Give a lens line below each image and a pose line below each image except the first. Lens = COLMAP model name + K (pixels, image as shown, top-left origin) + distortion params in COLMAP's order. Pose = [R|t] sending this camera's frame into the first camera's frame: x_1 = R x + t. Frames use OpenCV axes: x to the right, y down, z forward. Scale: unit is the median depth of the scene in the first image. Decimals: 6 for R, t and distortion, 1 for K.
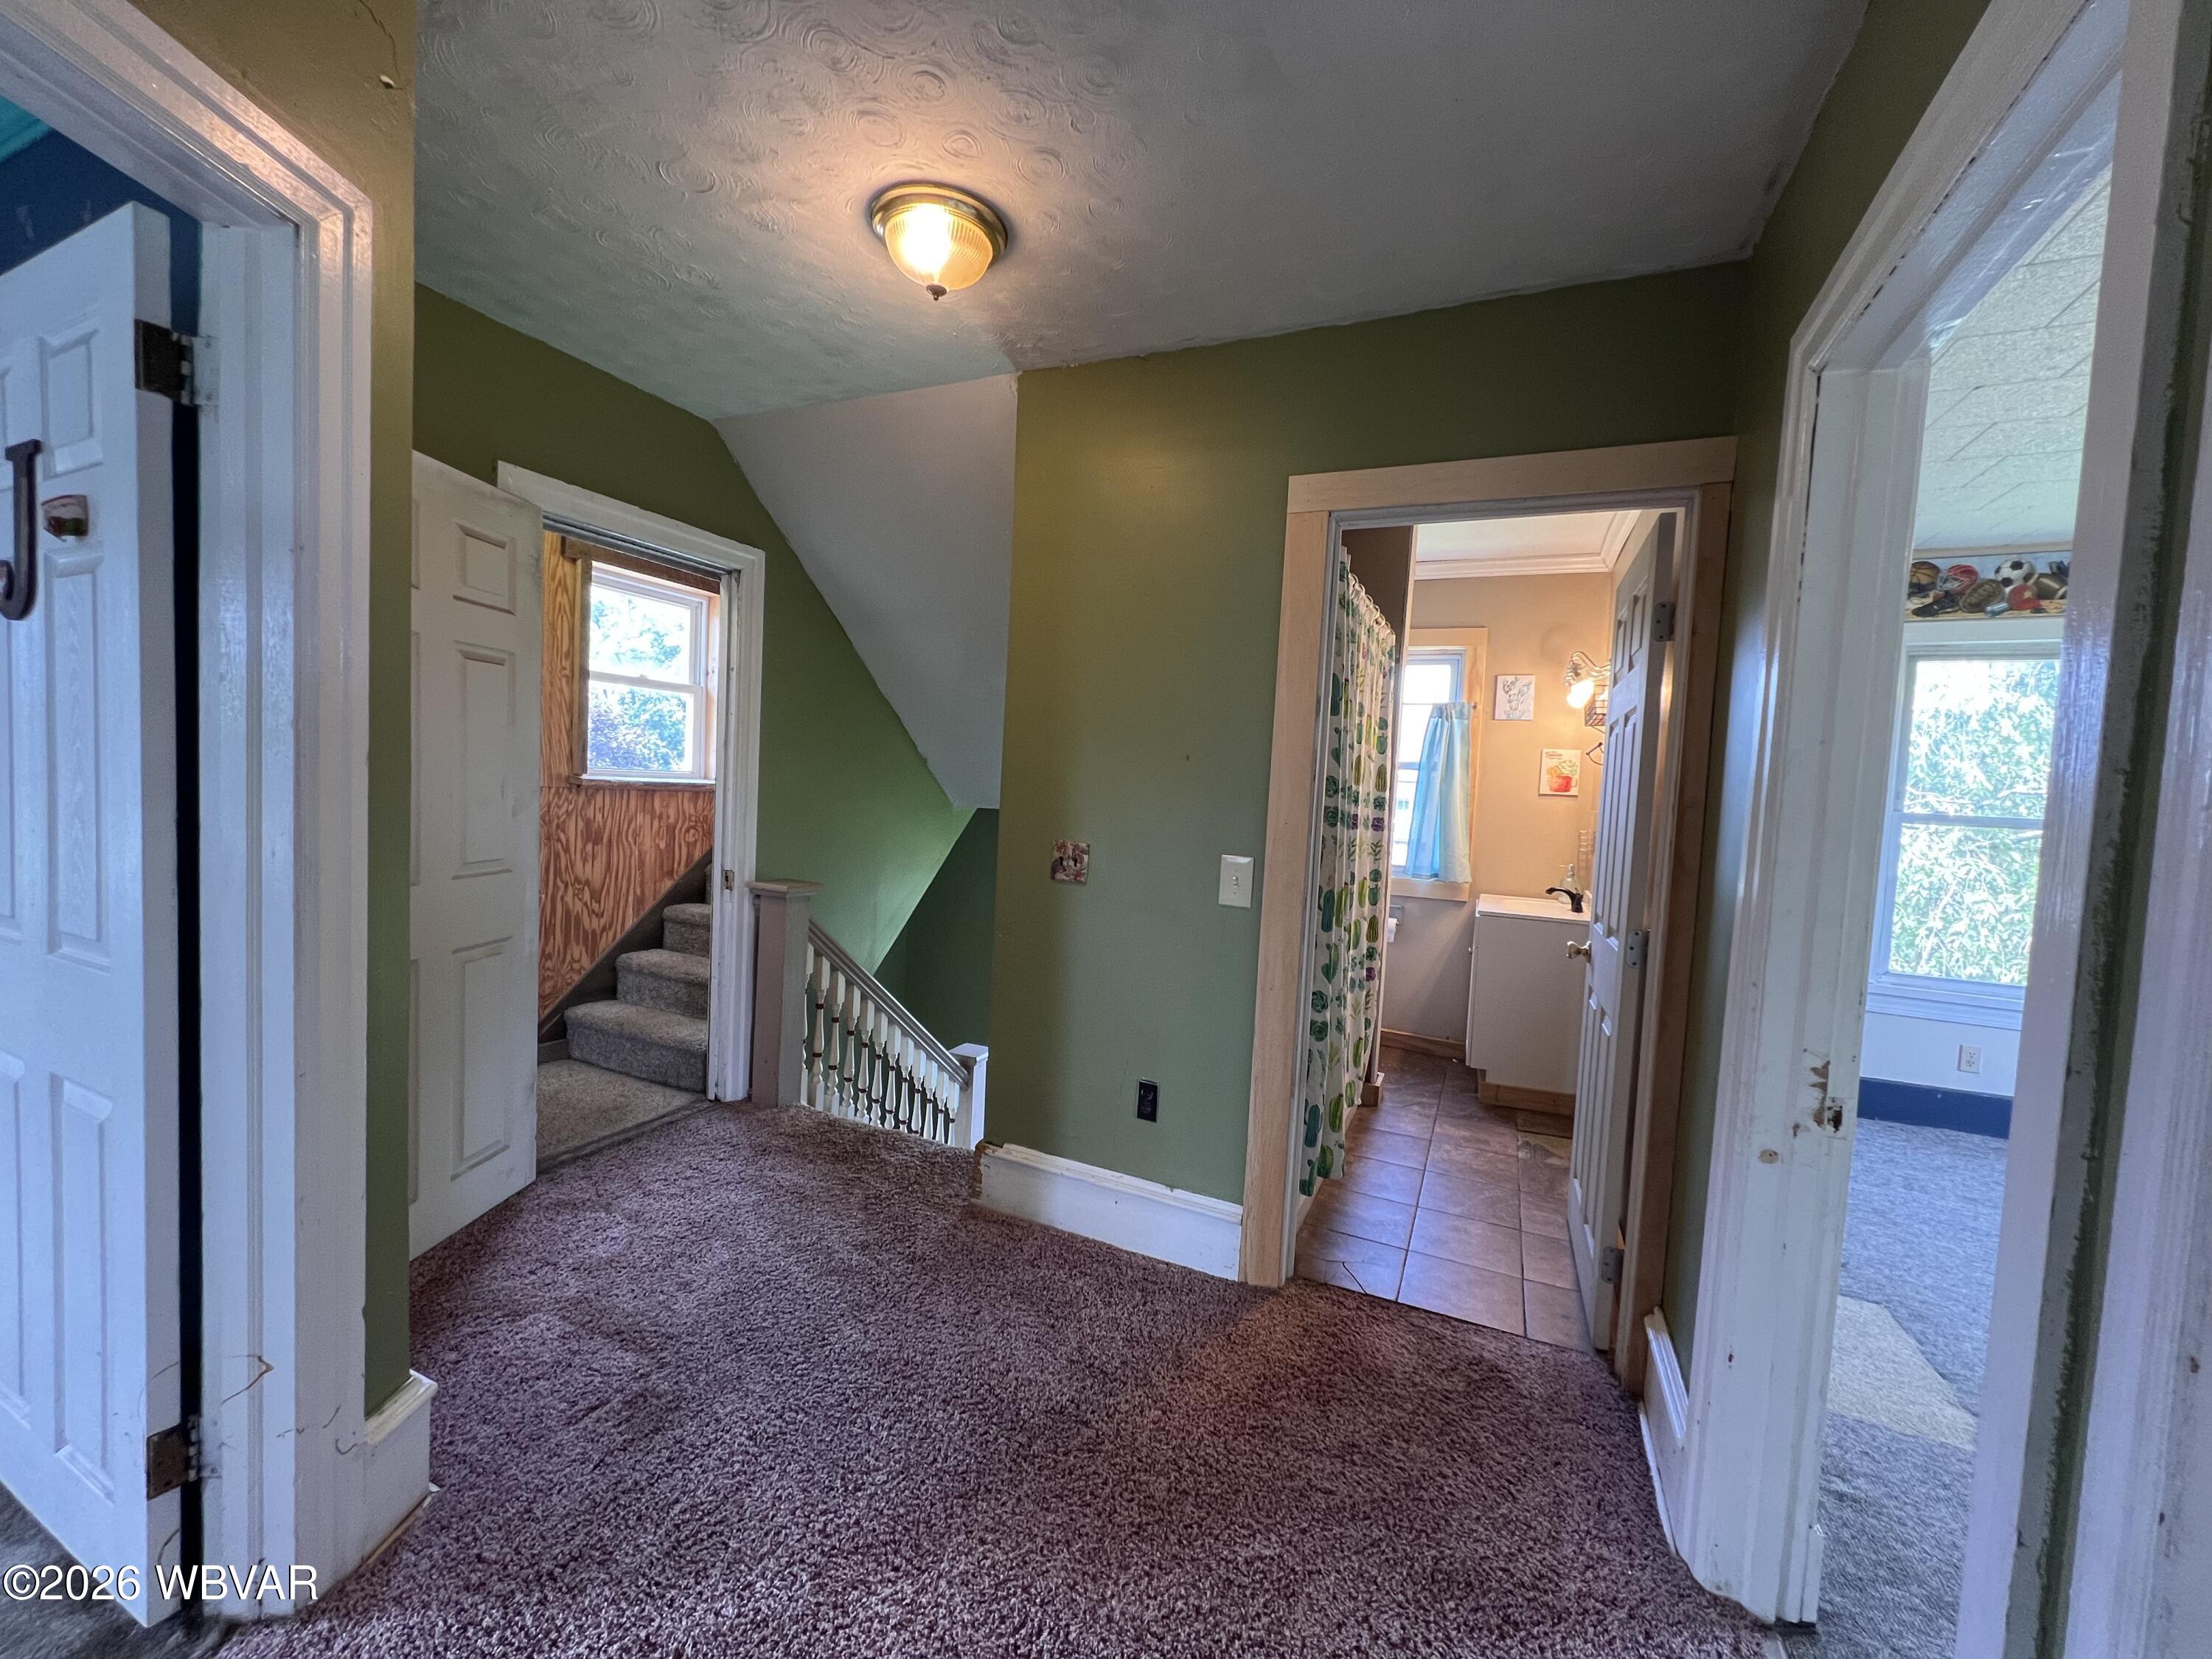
lens RADIAL K [[885.6, 0, 1106.0], [0, 885.6, 829.5], [0, 0, 1]] dist [0.001169, 0.000499]
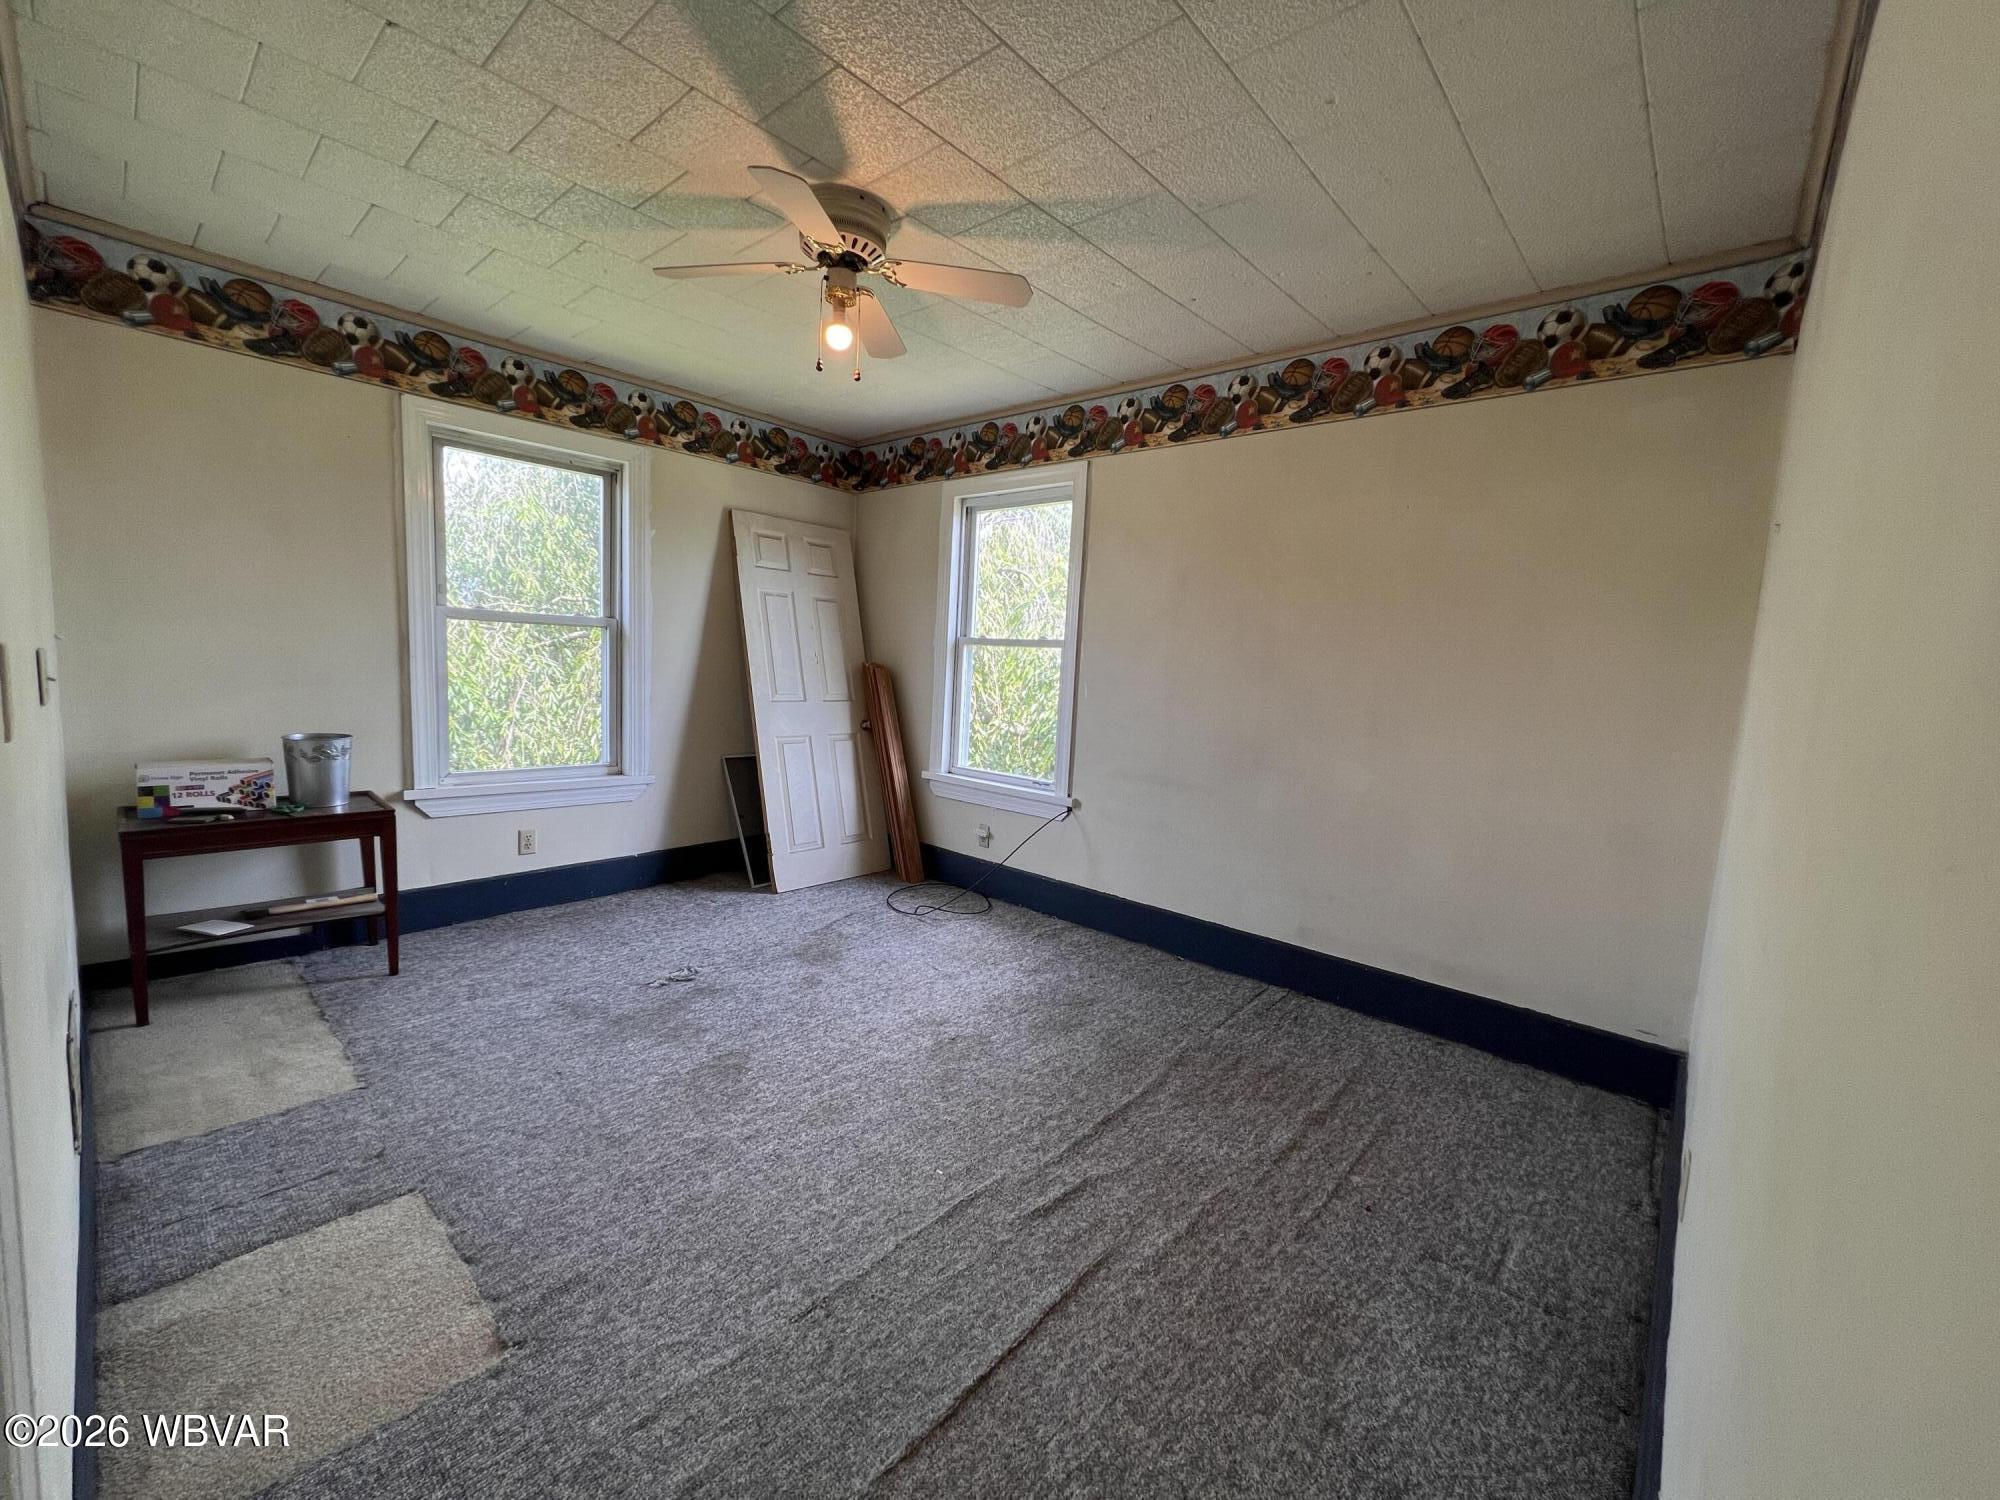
lens RADIAL K [[810.0, 0, 1000.0], [0, 810.0, 750.0], [0, 0, 1]] dist [0.001000, 0.000097]
pose [[0.303003, -0.141834, 0.942376, 0.213632], [0.011241, 0.989326, 0.145286, 0.012227], [-0.952923, -0.033429, 0.301363, 0.146914]]
